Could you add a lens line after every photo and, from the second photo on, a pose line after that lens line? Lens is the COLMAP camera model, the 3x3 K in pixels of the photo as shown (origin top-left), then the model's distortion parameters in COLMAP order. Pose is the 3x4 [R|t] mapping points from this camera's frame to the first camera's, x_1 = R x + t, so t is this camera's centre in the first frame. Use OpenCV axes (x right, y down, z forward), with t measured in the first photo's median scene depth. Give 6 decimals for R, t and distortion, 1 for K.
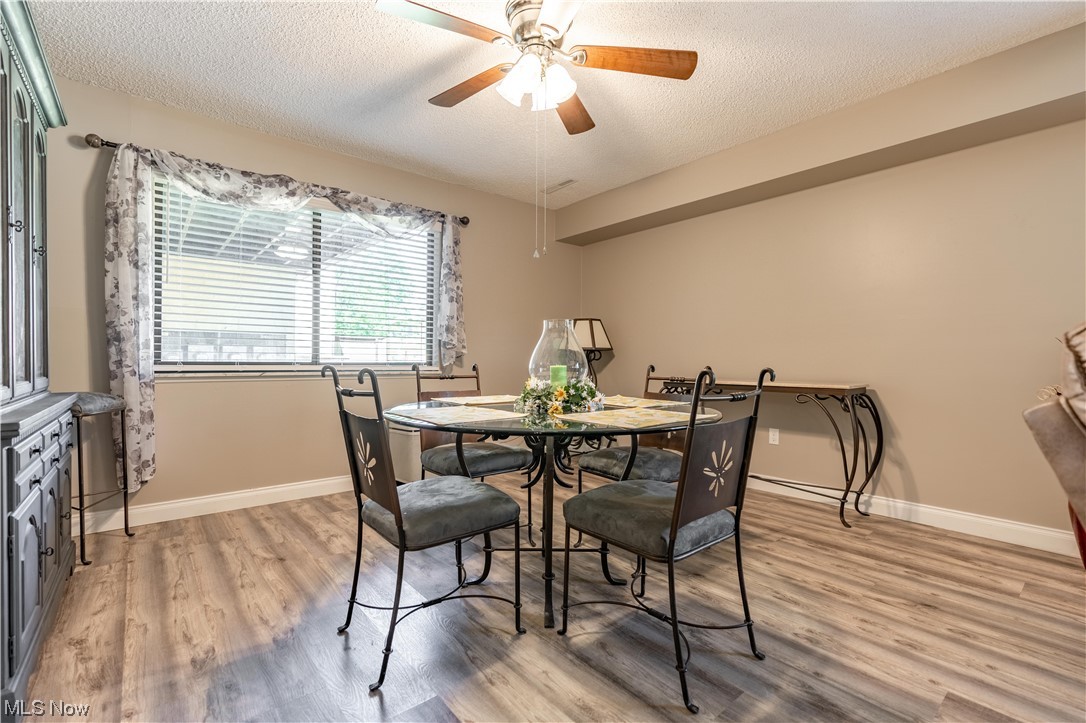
lens RADIAL K [[491.5, 0, 549.3], [0, 491.5, 363.1], [0, 0, 1]] dist [0.000557, 0.001559]
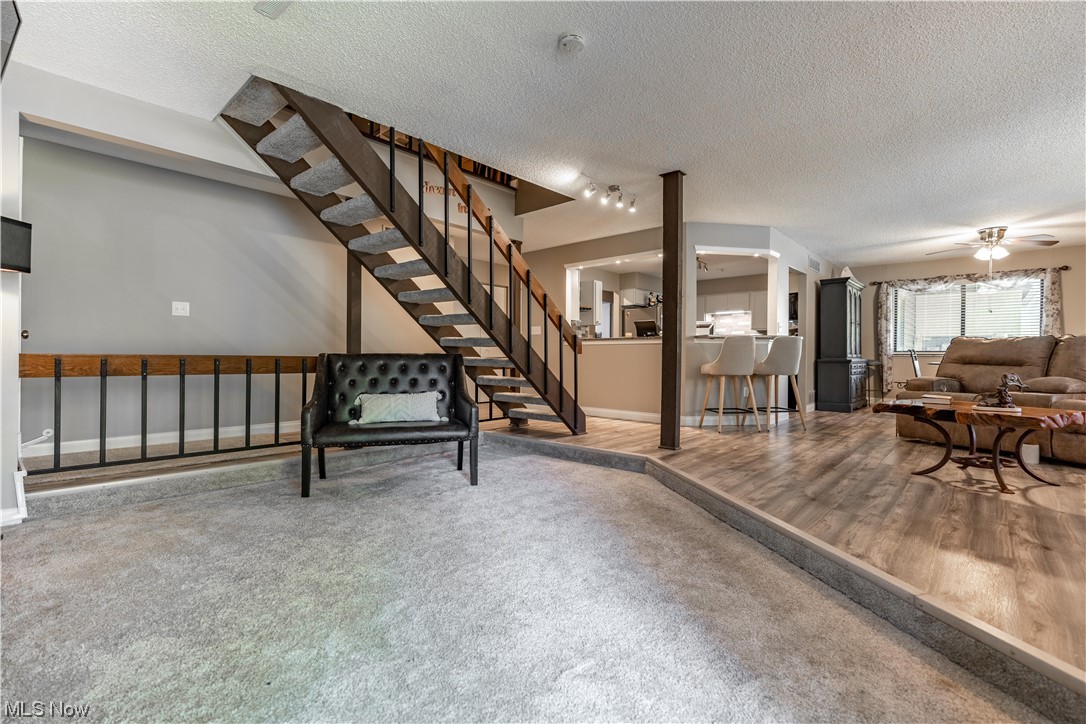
lens RADIAL K [[491.5, 0, 549.8], [0, 491.5, 354.7], [0, 0, 1]] dist [0.000557, 0.001559]
pose [[0.162854, -0.001306, -0.986649, 1.898464], [-0.002482, 0.999995, -0.001734, 0.032606], [0.986647, 0.002731, 0.162850, -1.624114]]
